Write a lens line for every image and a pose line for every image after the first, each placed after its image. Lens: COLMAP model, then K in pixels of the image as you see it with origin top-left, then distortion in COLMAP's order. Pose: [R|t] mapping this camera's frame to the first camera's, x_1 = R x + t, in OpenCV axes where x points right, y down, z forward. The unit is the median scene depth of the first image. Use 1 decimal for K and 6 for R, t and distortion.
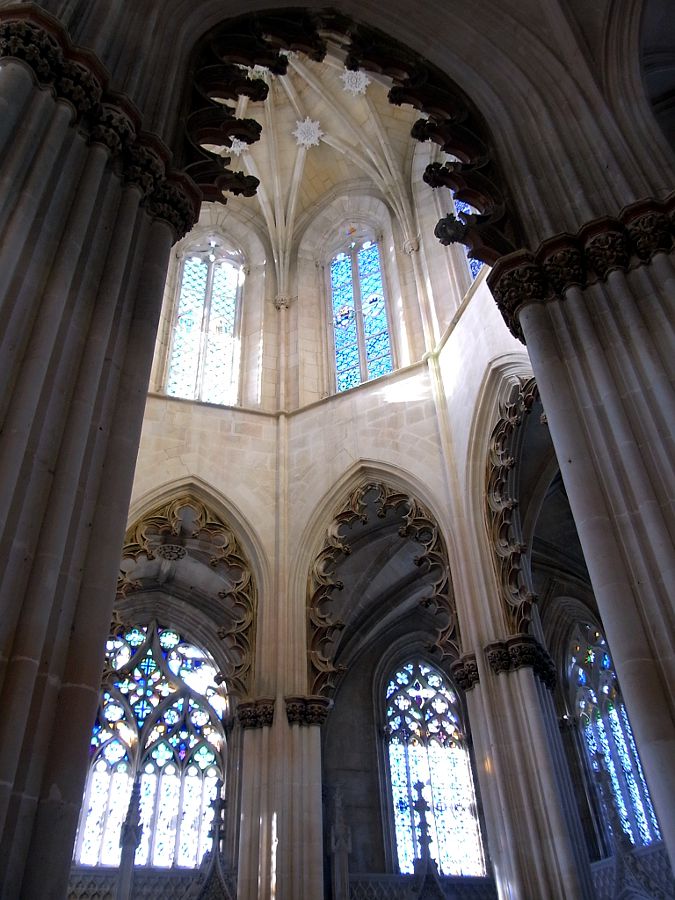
lens RADIAL K [[746.1, 0, 337.5], [0, 746.1, 450.0], [0, 0, 1]] dist [-0.049280, 0.002493]
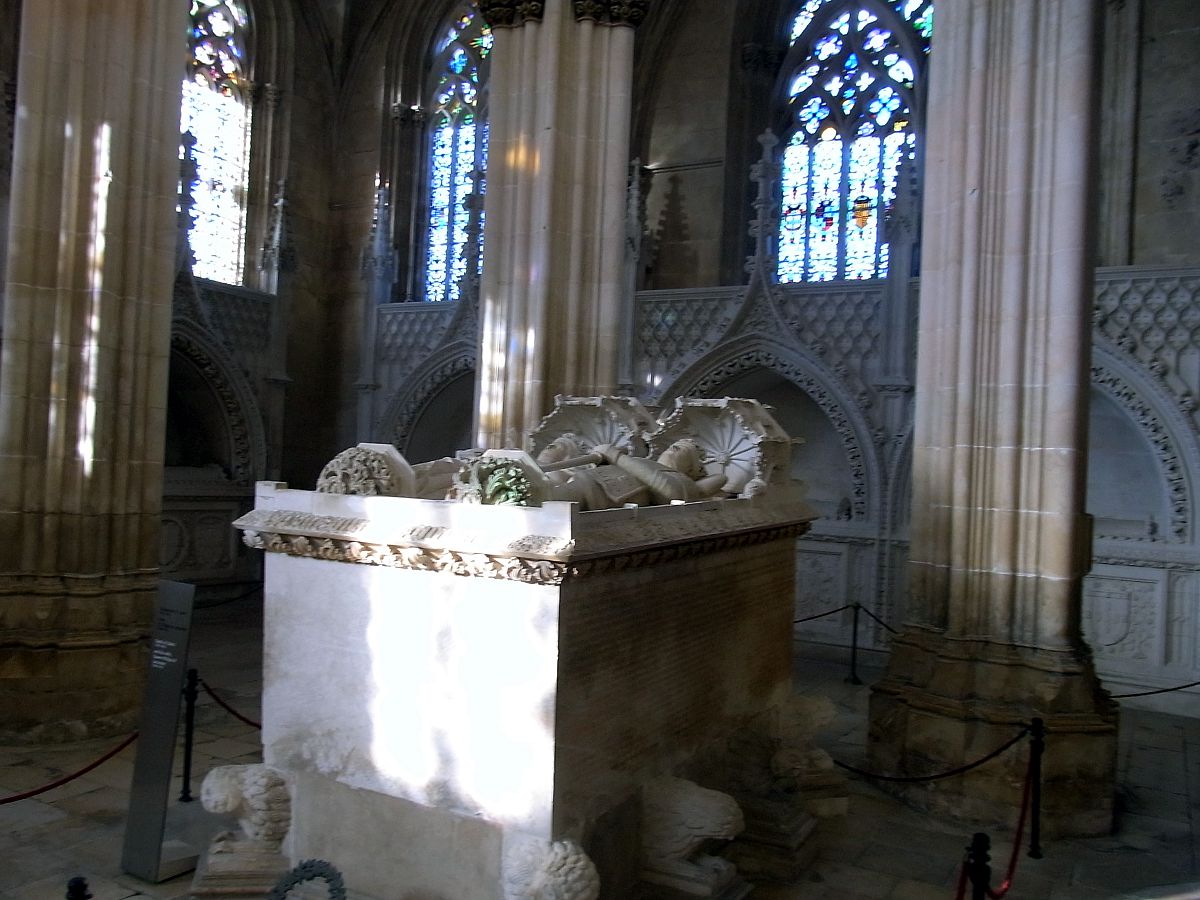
lens RADIAL K [[994.8, 0, 600.0], [0, 994.8, 450.0], [0, 0, 1]] dist [-0.049280, 0.002493]
pose [[0.721753, 0.071481, 0.688449, -0.171082], [-0.486589, 0.759777, 0.431241, 0.128169], [-0.492243, -0.646242, 0.583154, 0.186064]]
